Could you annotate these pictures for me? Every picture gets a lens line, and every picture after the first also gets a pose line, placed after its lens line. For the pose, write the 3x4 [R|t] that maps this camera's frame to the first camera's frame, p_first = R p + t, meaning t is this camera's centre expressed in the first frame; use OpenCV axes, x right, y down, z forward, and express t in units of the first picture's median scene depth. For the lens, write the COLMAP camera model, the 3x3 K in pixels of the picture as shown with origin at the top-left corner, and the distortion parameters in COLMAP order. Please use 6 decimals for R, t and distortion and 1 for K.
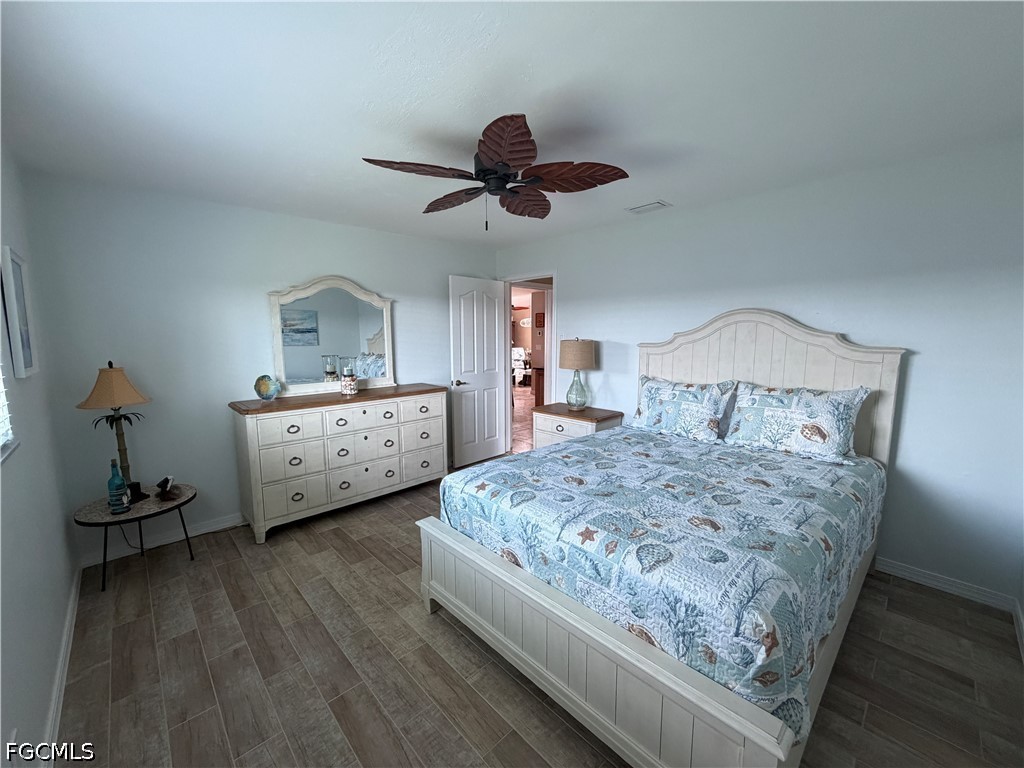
lens RADIAL K [[413.0, 0, 512.0], [0, 413.0, 384.0], [0, 0, 1]] dist [0.000686, 0.000040]
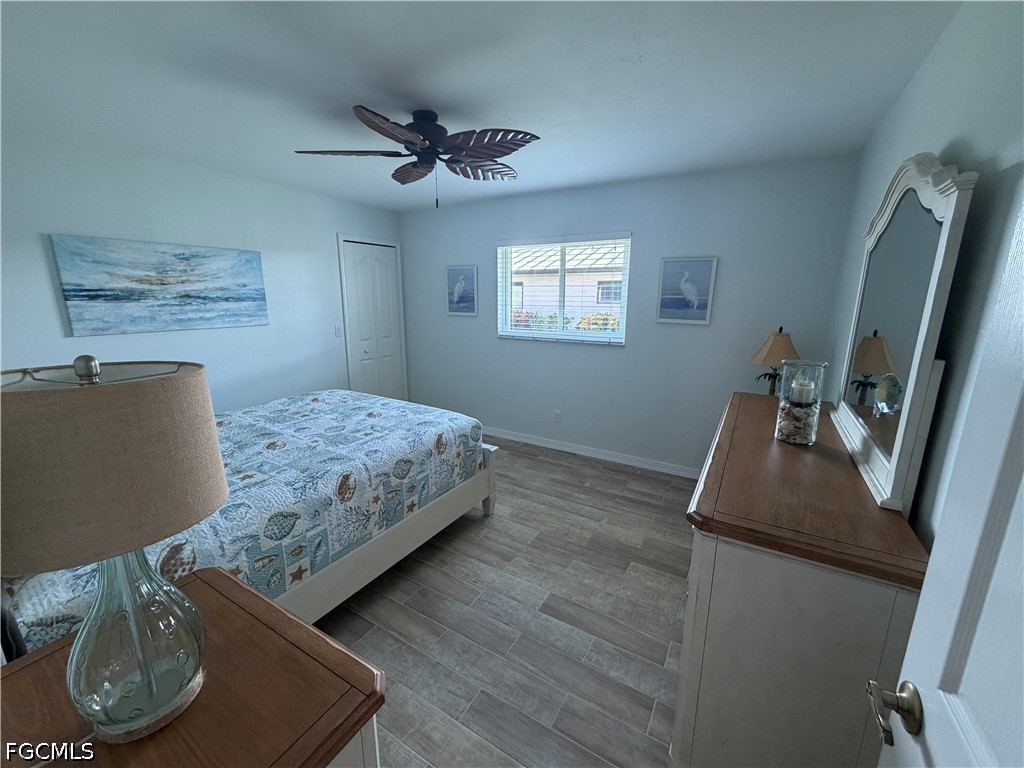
lens RADIAL K [[413.0, 0, 512.0], [0, 413.0, 384.0], [0, 0, 1]] dist [0.000686, 0.000040]
pose [[-0.965072, 0.057983, -0.255489, 0.050879], [-0.030934, 0.943159, 0.330899, -0.291648], [0.260153, 0.327244, -0.908423, 2.118757]]
